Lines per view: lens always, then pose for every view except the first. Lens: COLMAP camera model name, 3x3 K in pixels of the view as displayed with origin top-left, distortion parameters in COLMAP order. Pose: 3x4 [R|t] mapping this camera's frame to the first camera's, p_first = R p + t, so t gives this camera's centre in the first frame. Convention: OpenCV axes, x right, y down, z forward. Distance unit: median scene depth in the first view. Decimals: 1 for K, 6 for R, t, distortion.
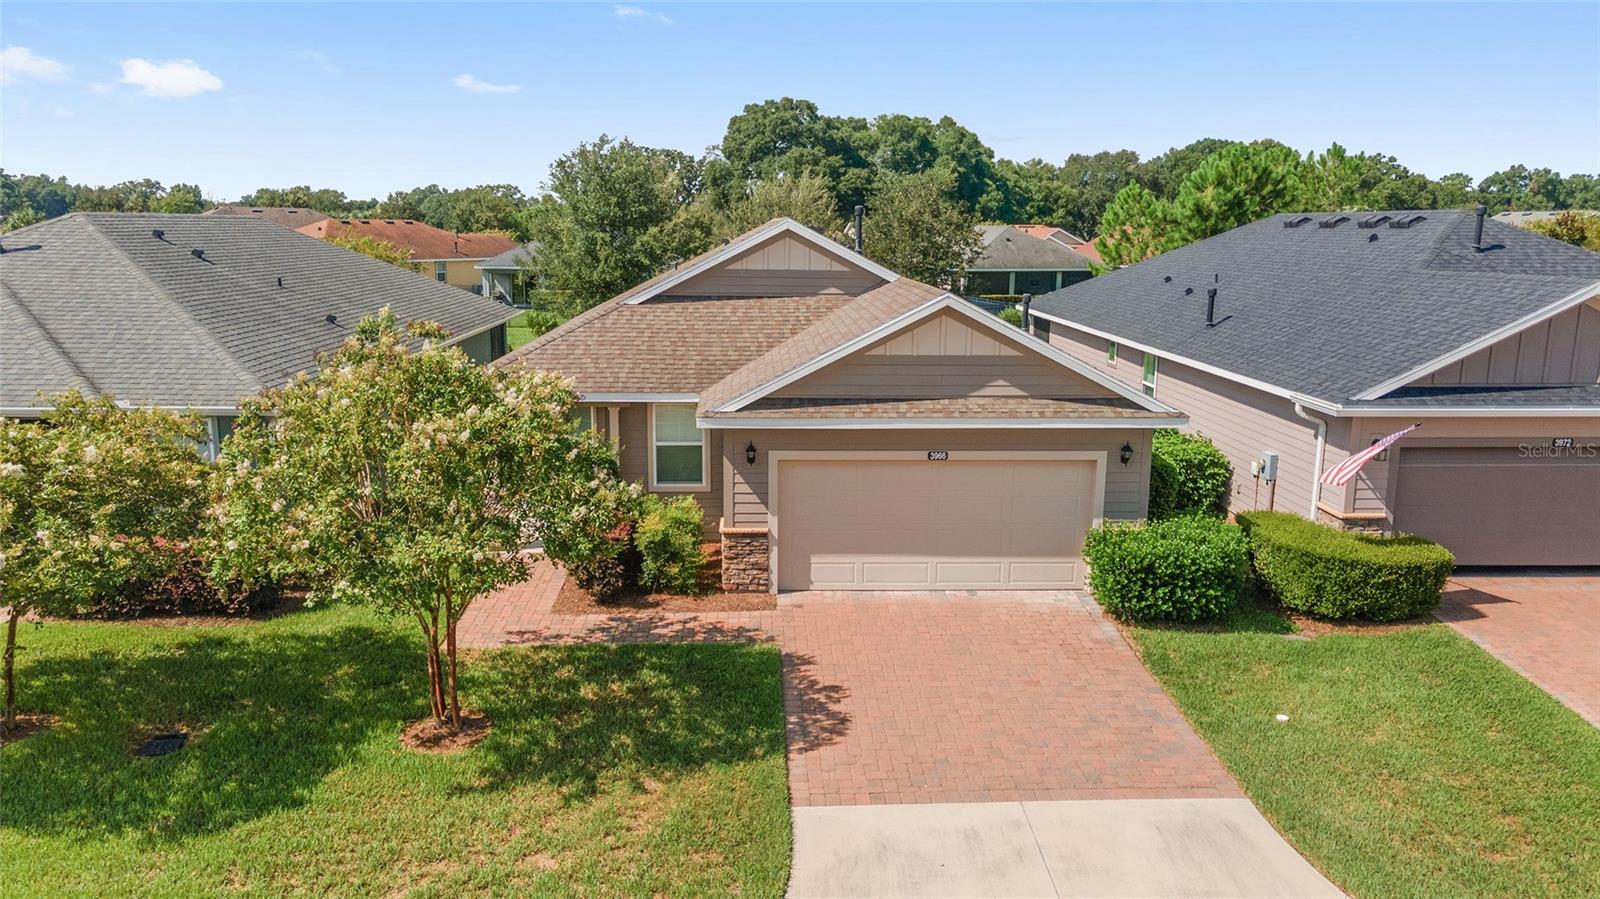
lens RADIAL K [[1118.7, 0, 793.7], [0, 1118.7, 423.2], [0, 0, 1]] dist [-0.061795, 0.139694]
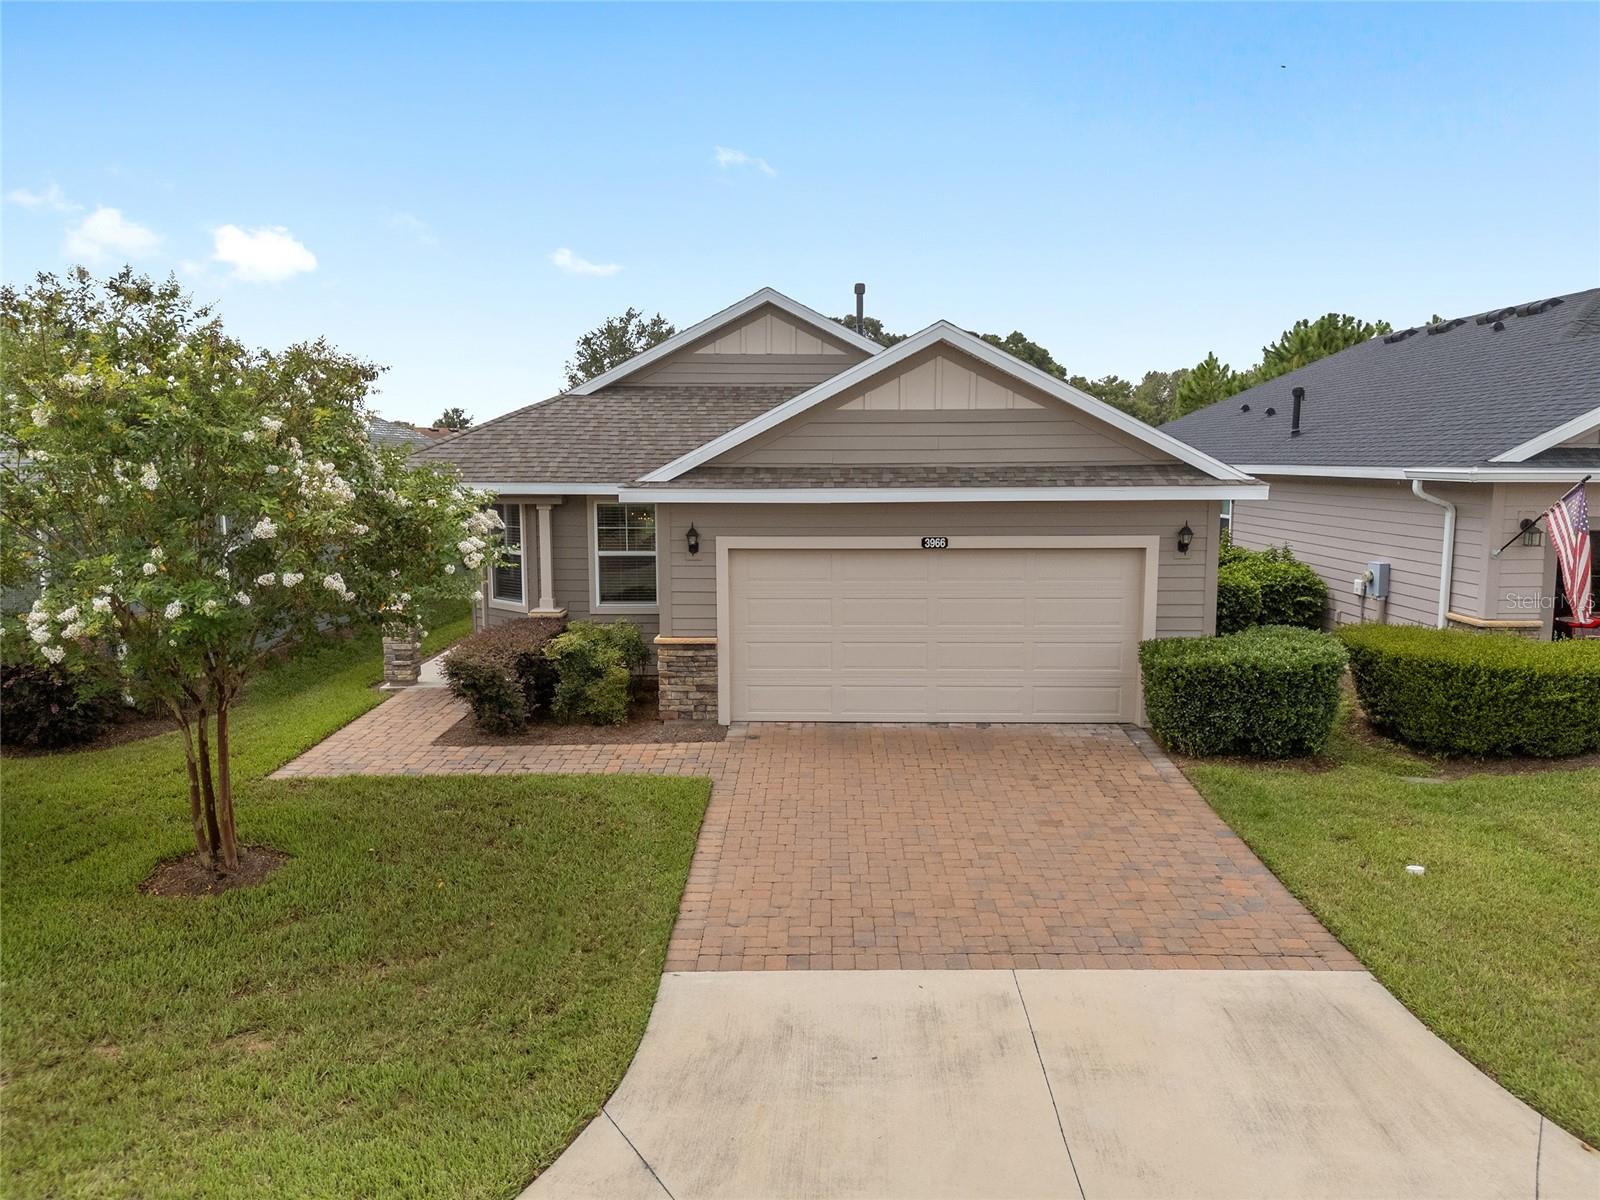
lens RADIAL K [[1122.5, 0, 800.0], [0, 1122.5, 600.0], [0, 0, 1]] dist [-0.001281, -0.002632]
pose [[0.998060, -0.005927, -0.061981, 0.100643], [0.002613, 0.998569, -0.053420, 0.131363], [0.062209, 0.053155, 0.996647, 0.267119]]
